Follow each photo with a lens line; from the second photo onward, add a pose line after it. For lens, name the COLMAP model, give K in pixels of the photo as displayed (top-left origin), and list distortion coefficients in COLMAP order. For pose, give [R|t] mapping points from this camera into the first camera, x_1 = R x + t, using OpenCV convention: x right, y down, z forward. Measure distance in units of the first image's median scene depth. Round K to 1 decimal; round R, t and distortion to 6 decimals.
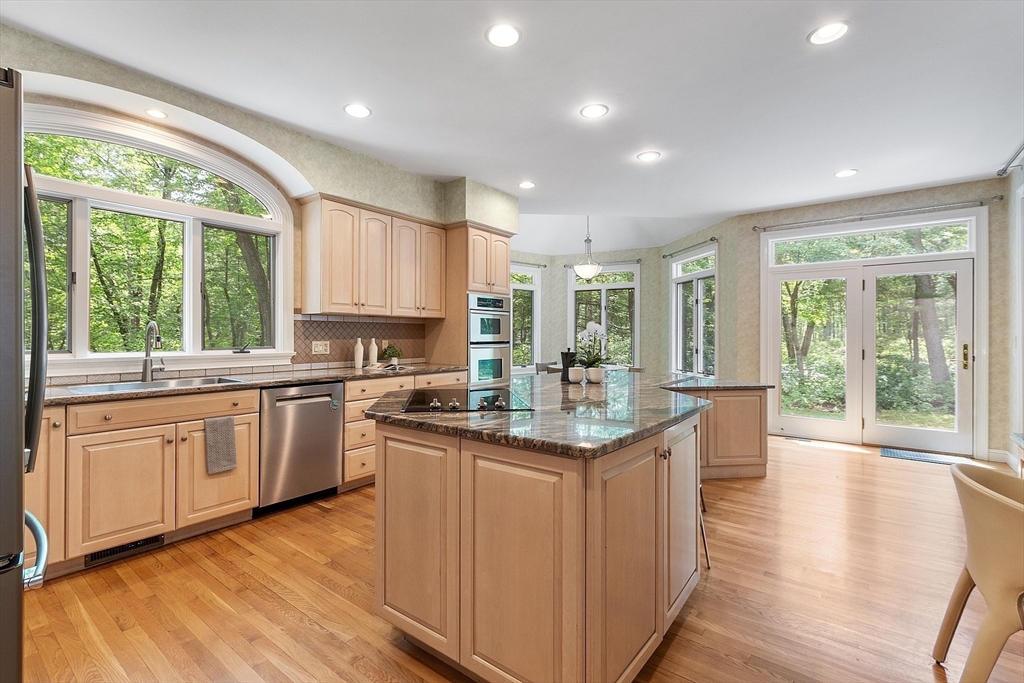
lens RADIAL K [[467.5, 0, 507.5], [0, 467.5, 335.1], [0, 0, 1]] dist [0.000788, 0.000464]
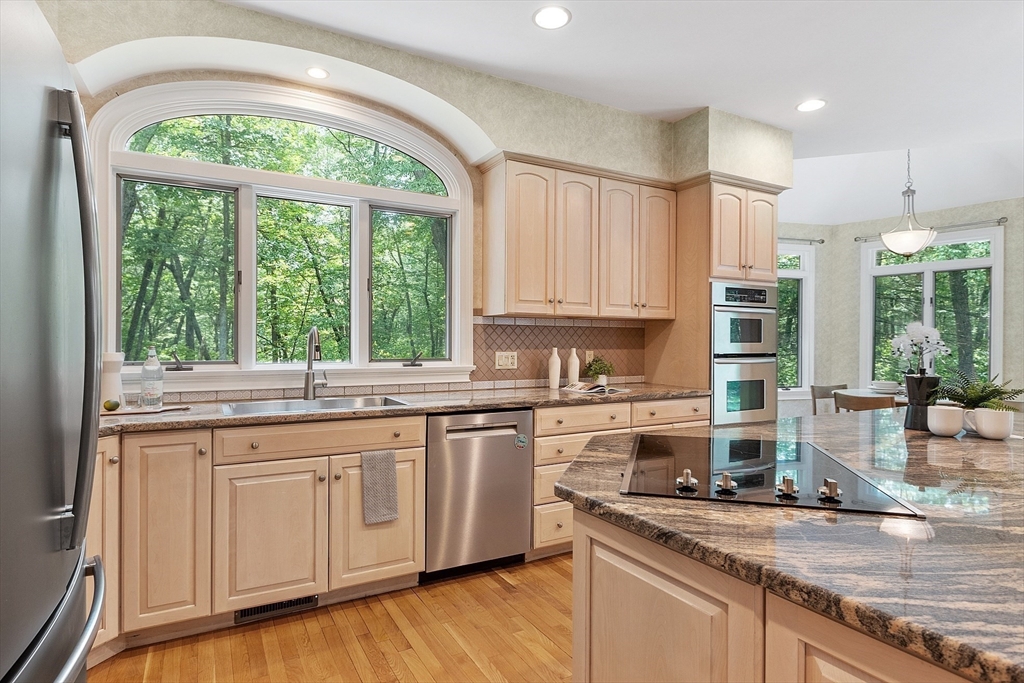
lens RADIAL K [[557.7, 0, 502.7], [0, 557.7, 344.9], [0, 0, 1]] dist [0.000862, -0.001945]
pose [[0.917408, 0.003457, -0.397933, -0.052207], [-0.002001, 0.999990, 0.004073, -0.001714], [0.397943, -0.002940, 0.917405, 0.193058]]
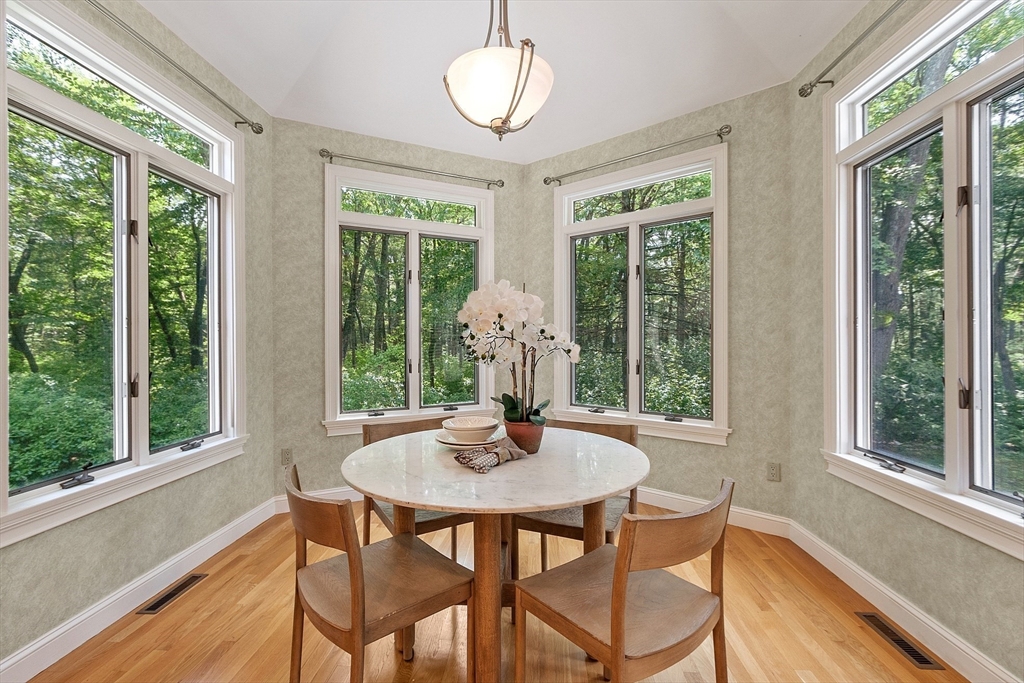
lens RADIAL K [[446.7, 0, 514.4], [0, 446.7, 340.8], [0, 0, 1]] dist [0.005349, 0.000682]
pose [[0.980293, -0.002637, -0.197531, 0.433951], [0.002322, 0.999996, -0.001827, 0.009023], [0.197535, 0.001333, 0.980295, 1.432494]]
